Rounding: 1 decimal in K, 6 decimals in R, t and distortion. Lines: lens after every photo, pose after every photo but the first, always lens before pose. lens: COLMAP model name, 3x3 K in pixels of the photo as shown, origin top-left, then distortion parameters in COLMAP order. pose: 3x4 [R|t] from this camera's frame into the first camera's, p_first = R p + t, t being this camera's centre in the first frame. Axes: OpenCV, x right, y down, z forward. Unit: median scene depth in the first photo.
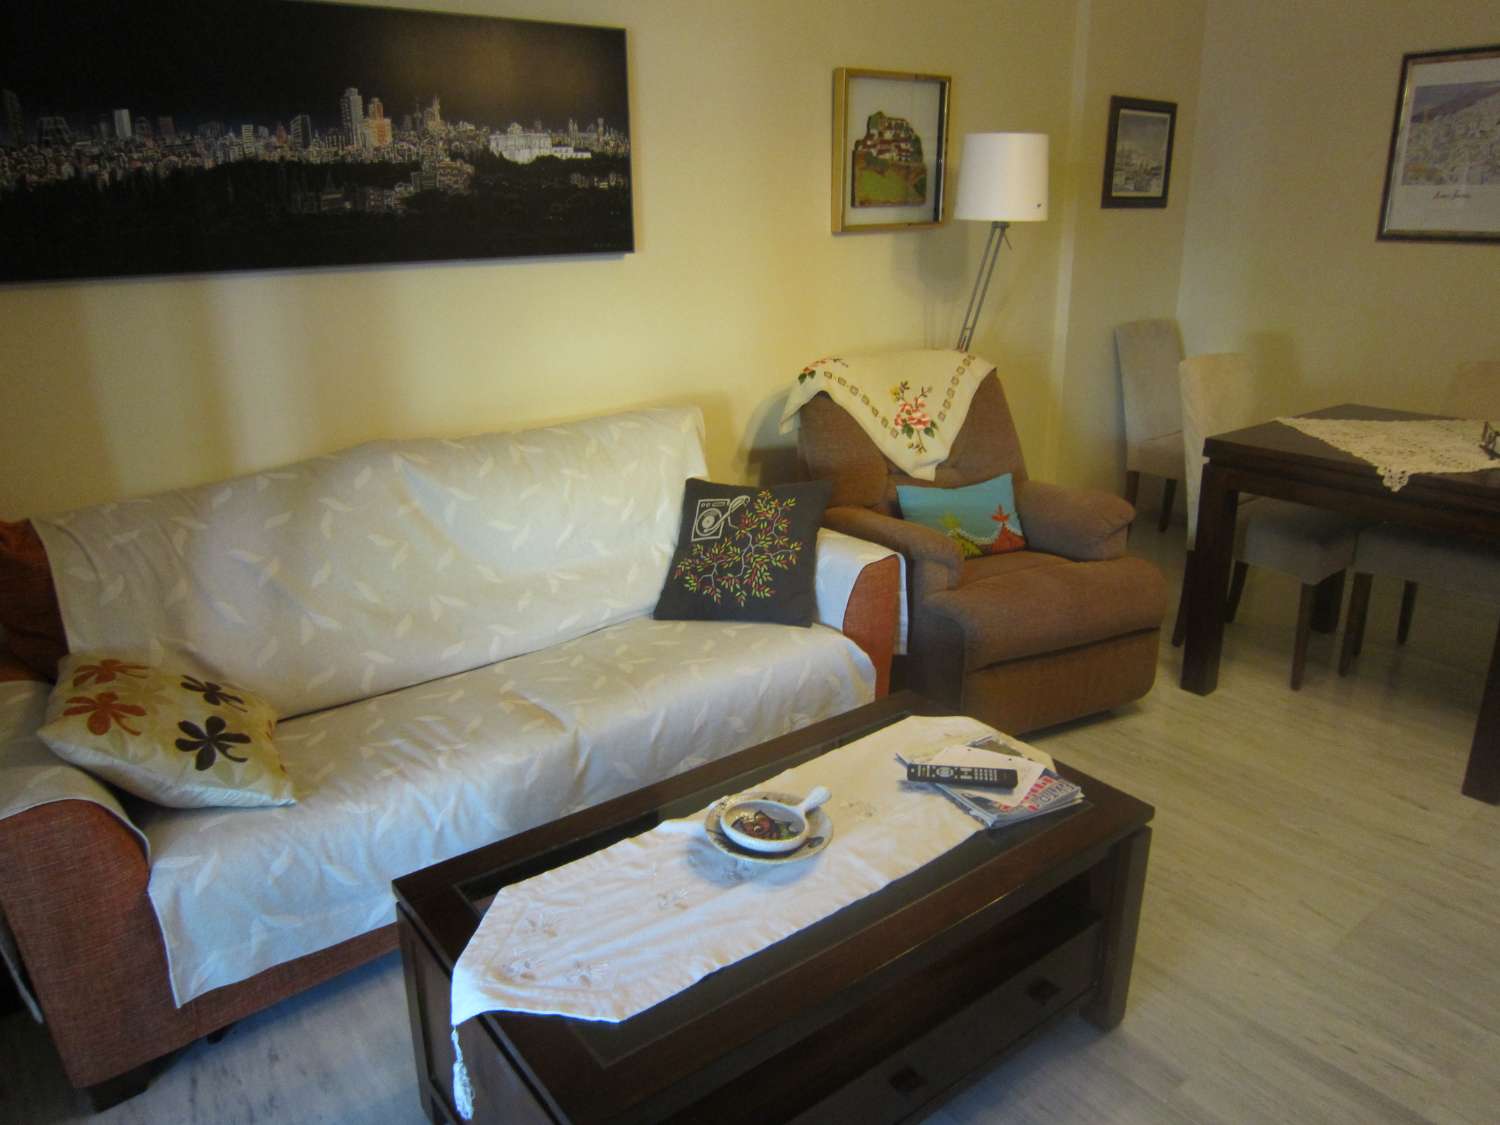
lens RADIAL K [[1099.5, 0, 749.5], [0, 1099.5, 557.4], [0, 0, 1]] dist [-0.029077, -0.003459]
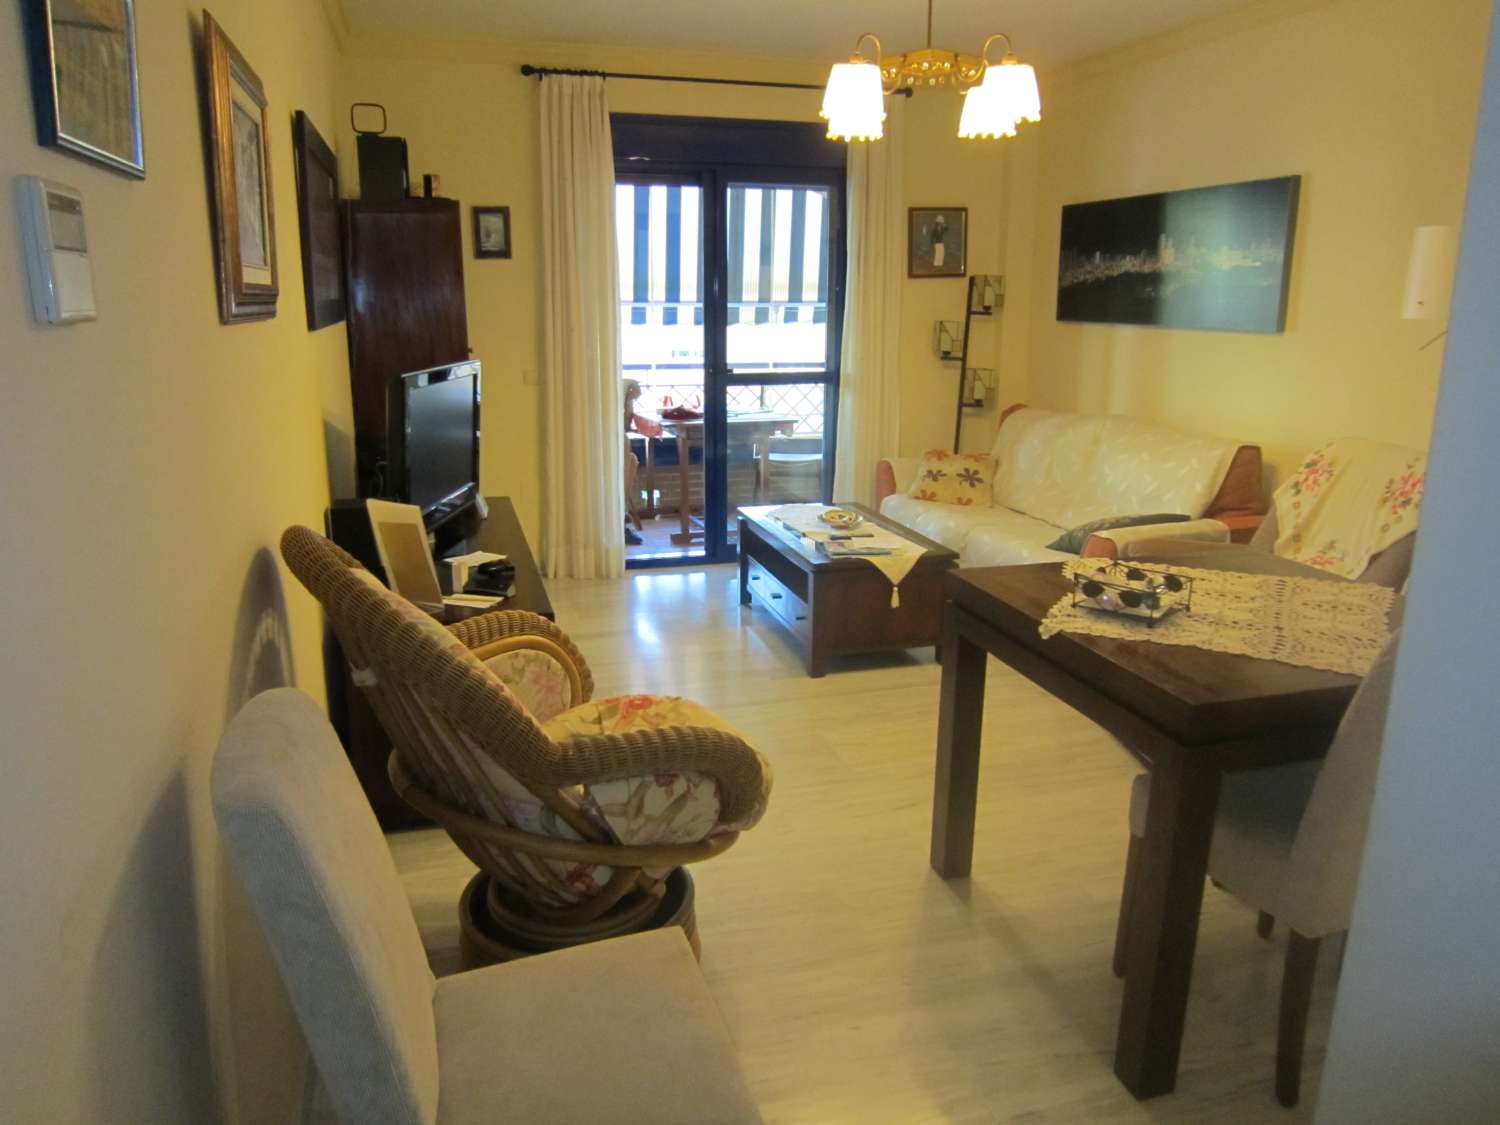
lens RADIAL K [[1099.5, 0, 760.9], [0, 1099.5, 558.0], [0, 0, 1]] dist [-0.029077, -0.003459]
pose [[-0.384852, 0.198587, -0.901361, 1.833473], [-0.323308, 0.885700, 0.333178, -0.351914], [0.864500, 0.419641, -0.276659, 1.207842]]
